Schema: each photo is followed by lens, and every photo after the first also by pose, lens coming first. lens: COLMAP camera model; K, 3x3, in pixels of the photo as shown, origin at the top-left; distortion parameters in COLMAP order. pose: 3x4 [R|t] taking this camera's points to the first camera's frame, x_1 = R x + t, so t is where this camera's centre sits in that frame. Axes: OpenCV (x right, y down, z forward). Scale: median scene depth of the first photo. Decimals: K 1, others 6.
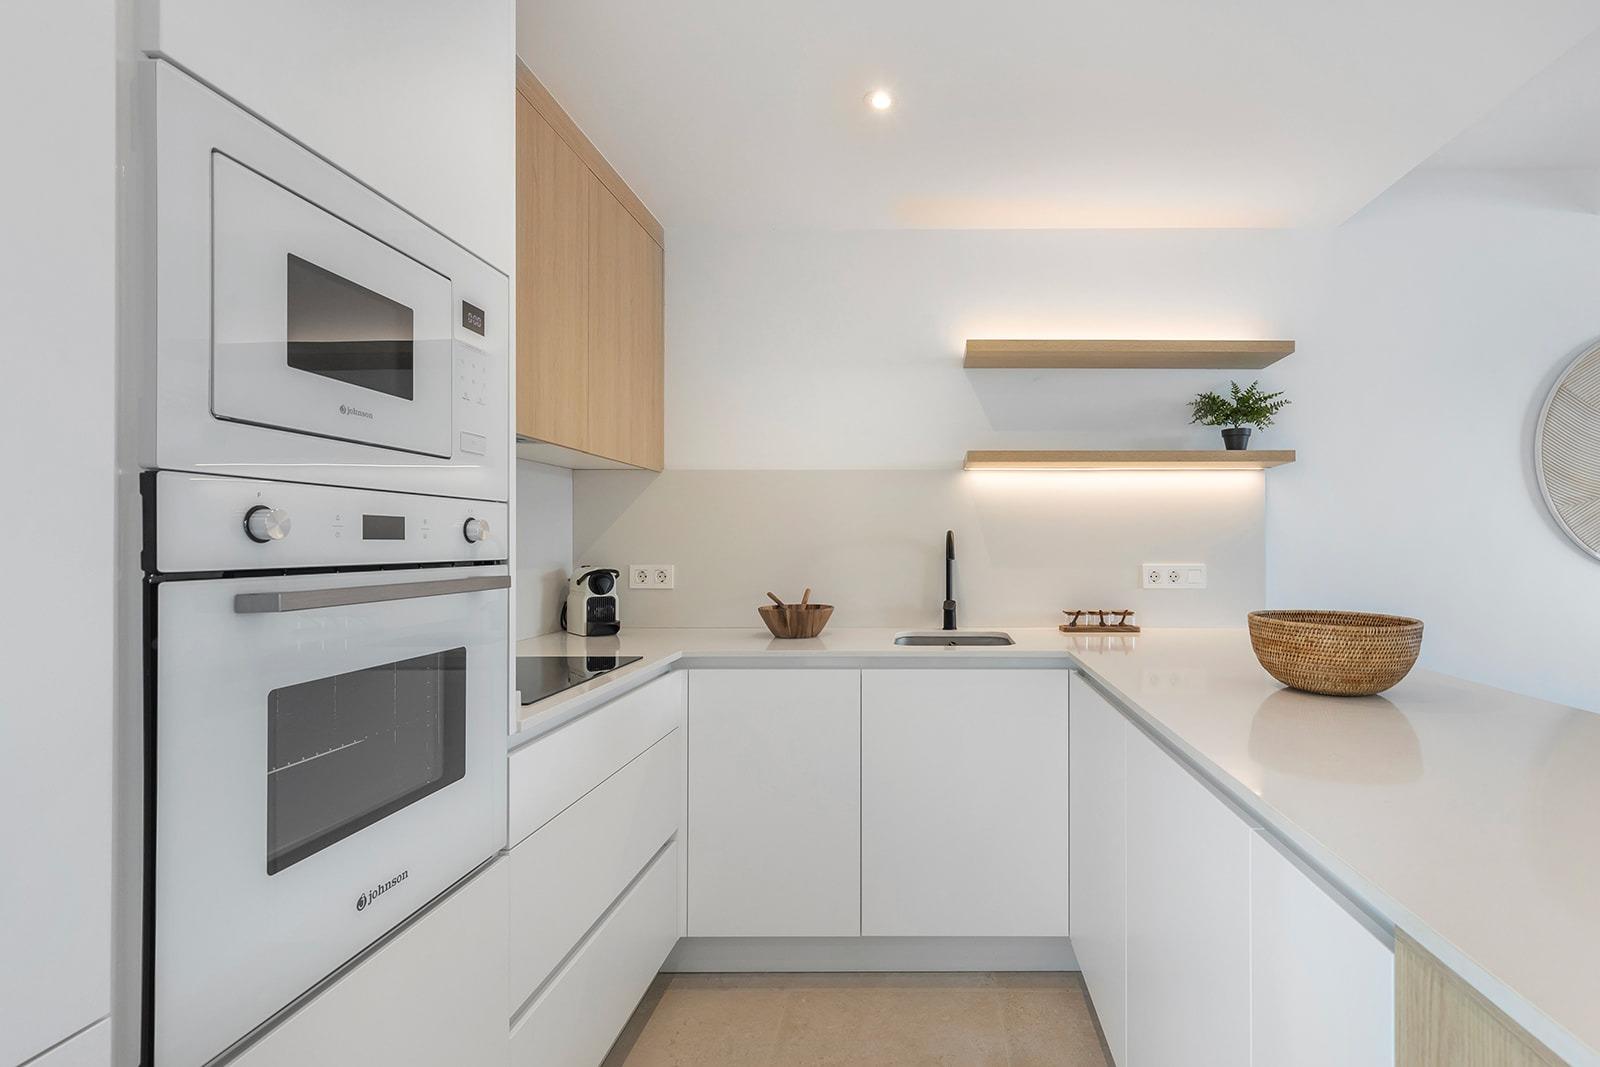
lens RADIAL K [[762.7, 0, 922.3], [0, 762.7, 539.8], [0, 0, 1]] dist [0.000330, 0.000044]
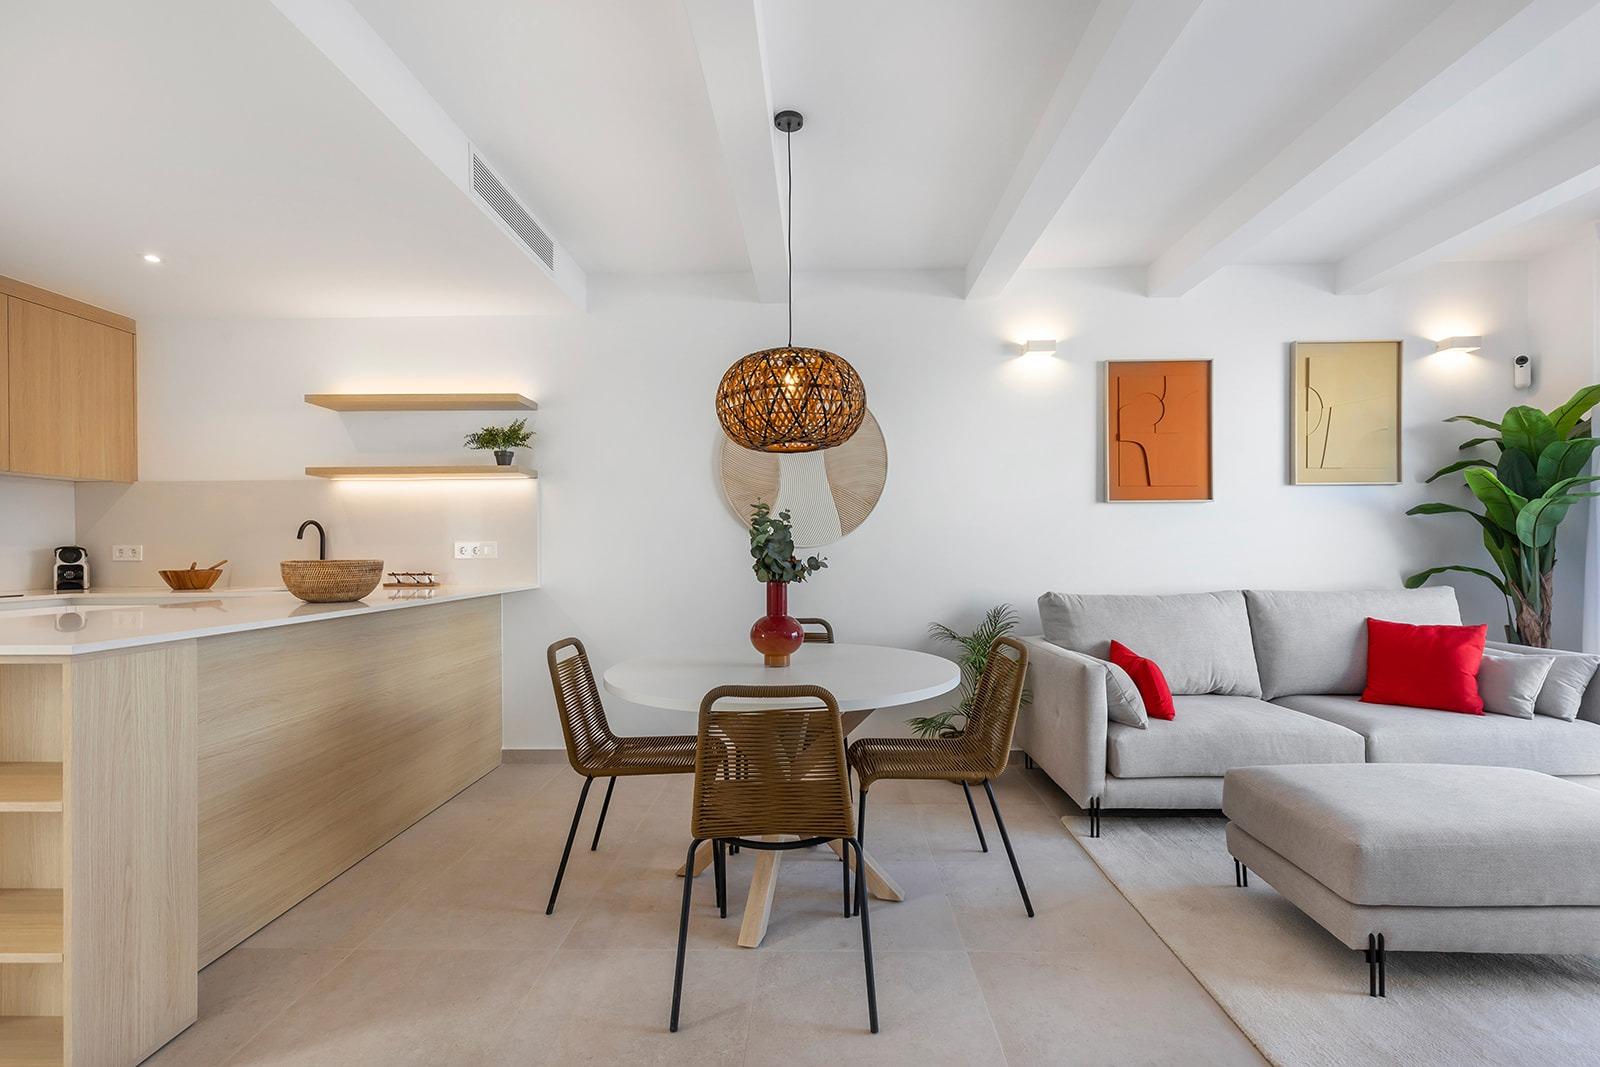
lens RADIAL K [[724.7, 0, 809.2], [0, 724.7, 542.8], [0, 0, 1]] dist [0.003505, -0.000427]
pose [[0.999876, -0.007152, -0.013995, 1.084112], [0.007139, 0.999974, -0.000960, 0.042744], [0.014001, 0.000860, 0.999902, -0.439964]]
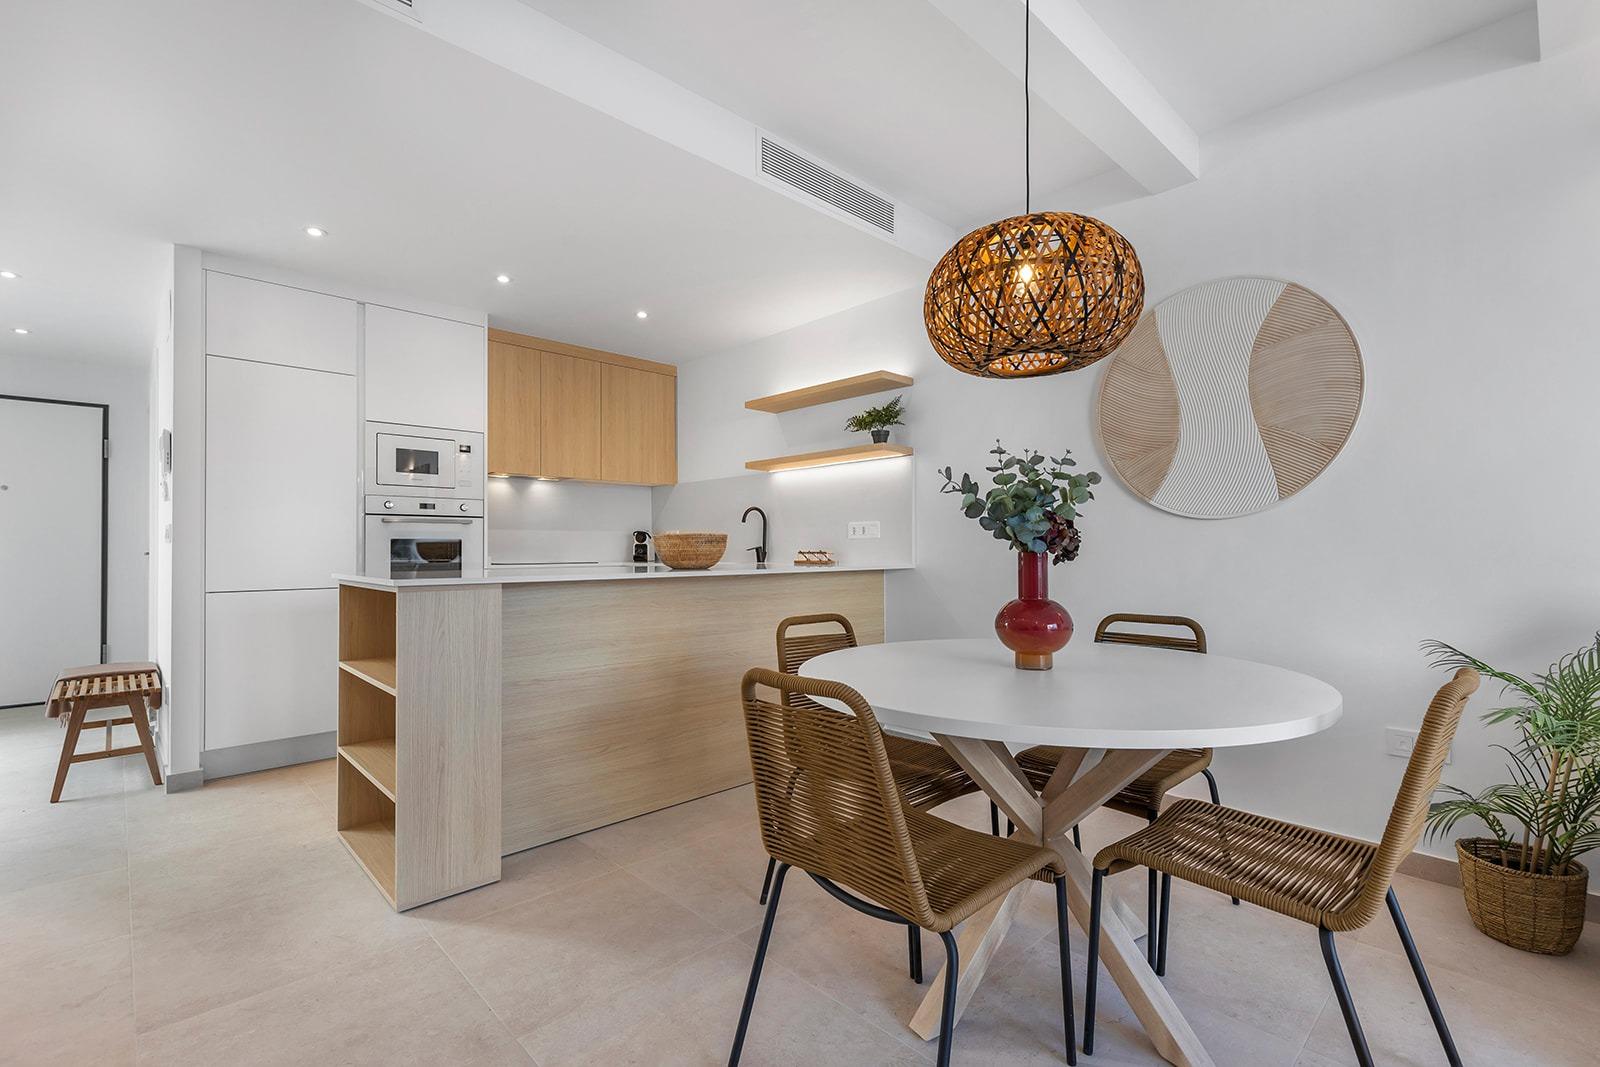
lens RADIAL K [[717.9, 0, 803.4], [0, 717.9, 537.1], [0, 0, 1]] dist [0.001886, 0.000265]
pose [[0.691196, -0.014764, -0.722517, 1.394370], [0.006965, 0.999881, -0.013769, 0.086914], [0.722634, 0.004485, 0.691216, -0.090134]]
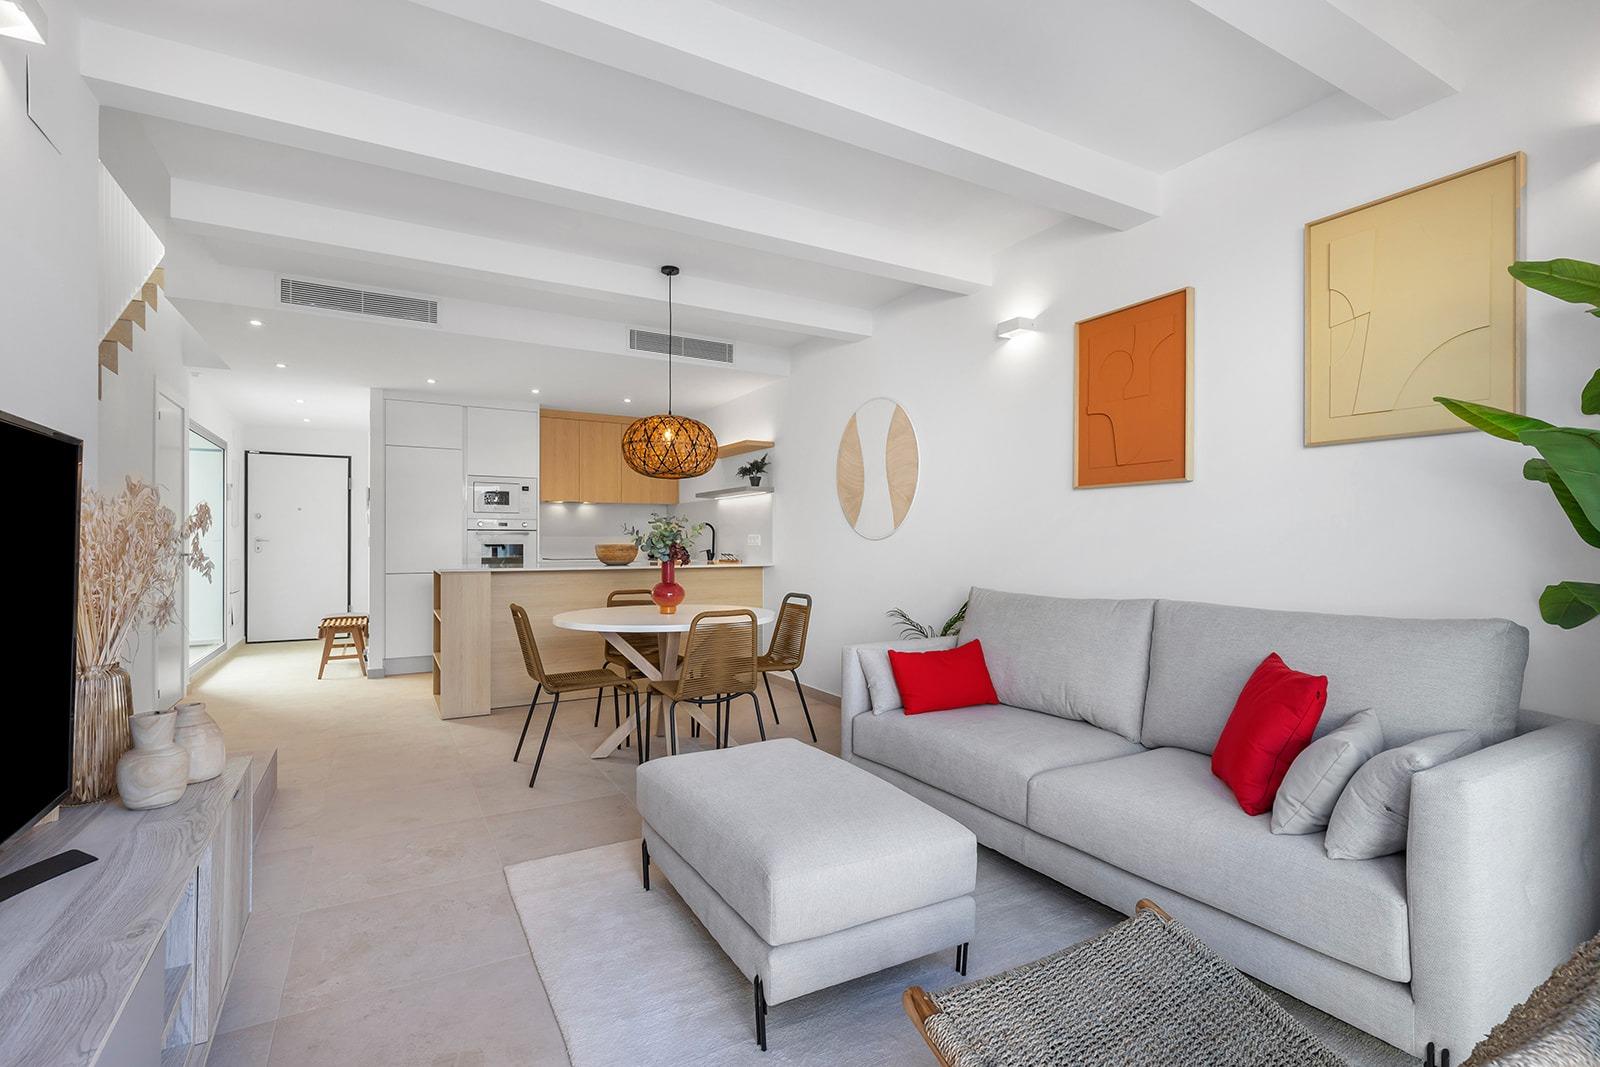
lens RADIAL K [[744.8, 0, 800.0], [0, 744.8, 533.5], [0, 0, 1]] dist [0.005252, 0.000045]
pose [[0.492816, -0.007313, -0.870103, 2.572272], [0.001341, 0.999970, -0.007645, 0.047845], [0.870133, 0.002601, 0.492810, 0.003274]]
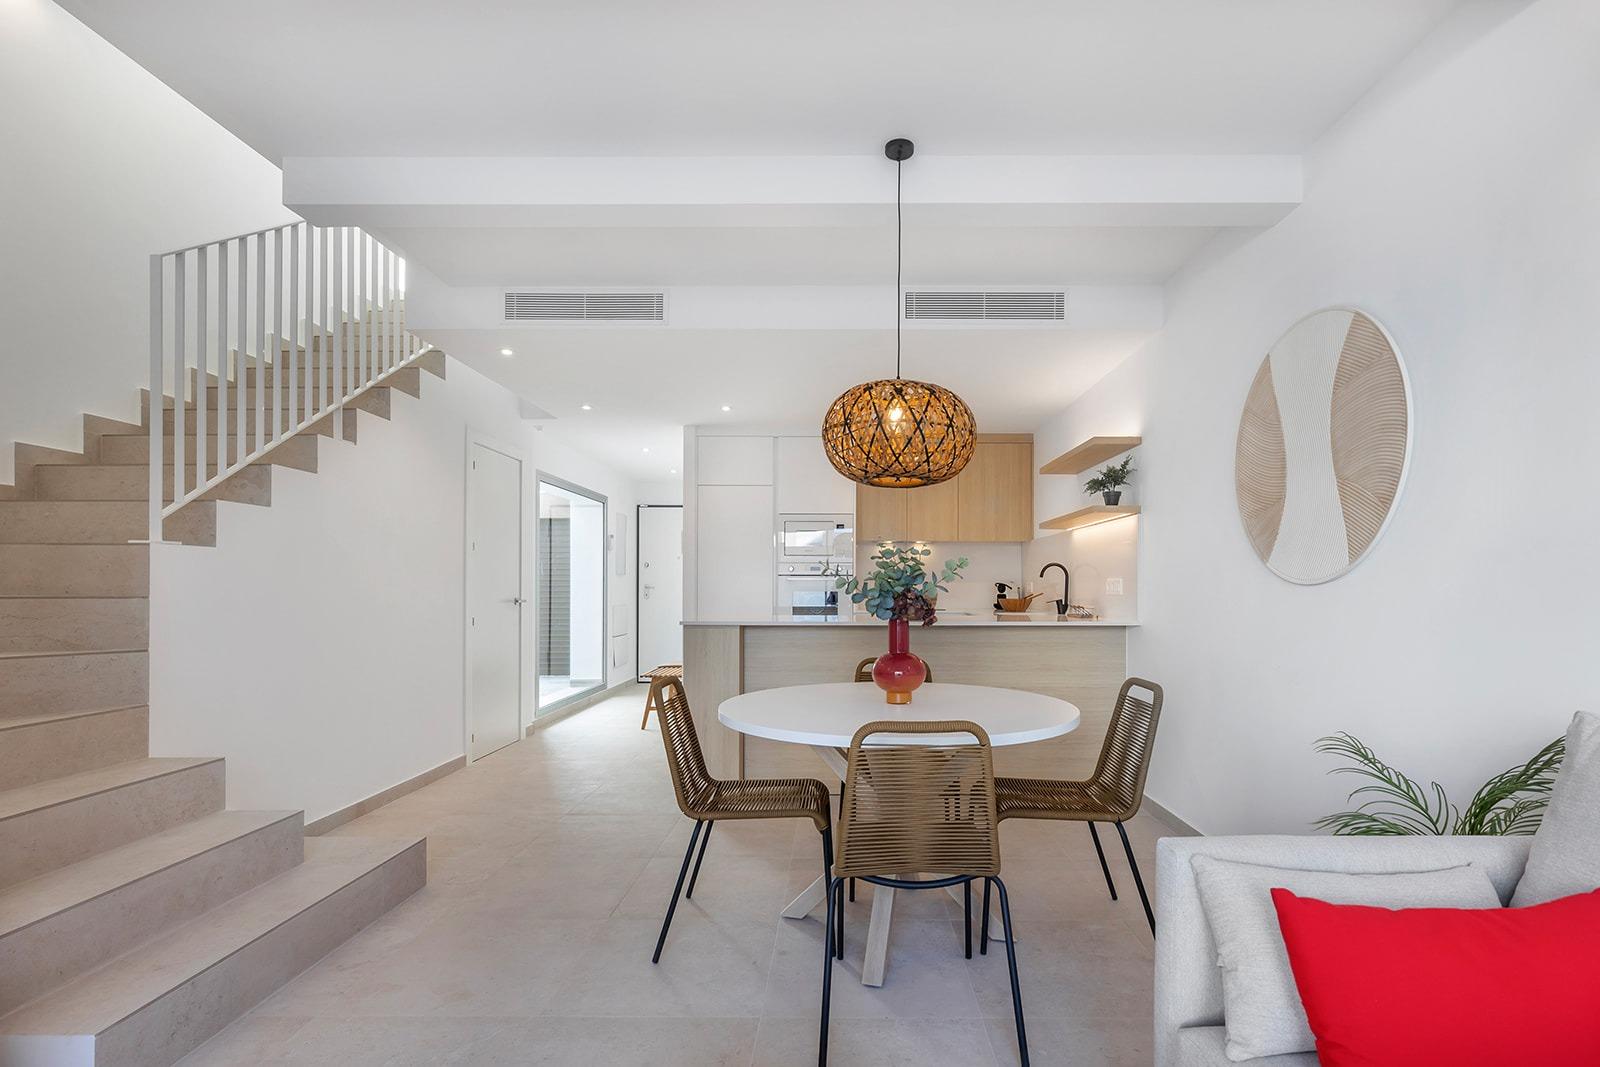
lens RADIAL K [[744.0, 0, 832.3], [0, 744.0, 586.0], [0, 0, 1]] dist [0.021819, -0.000134]
pose [[-0.011106, -0.002140, -0.999936, 2.039999], [0.003319, 0.999992, -0.002177, 0.051262], [0.999933, -0.003343, -0.011099, 0.468652]]
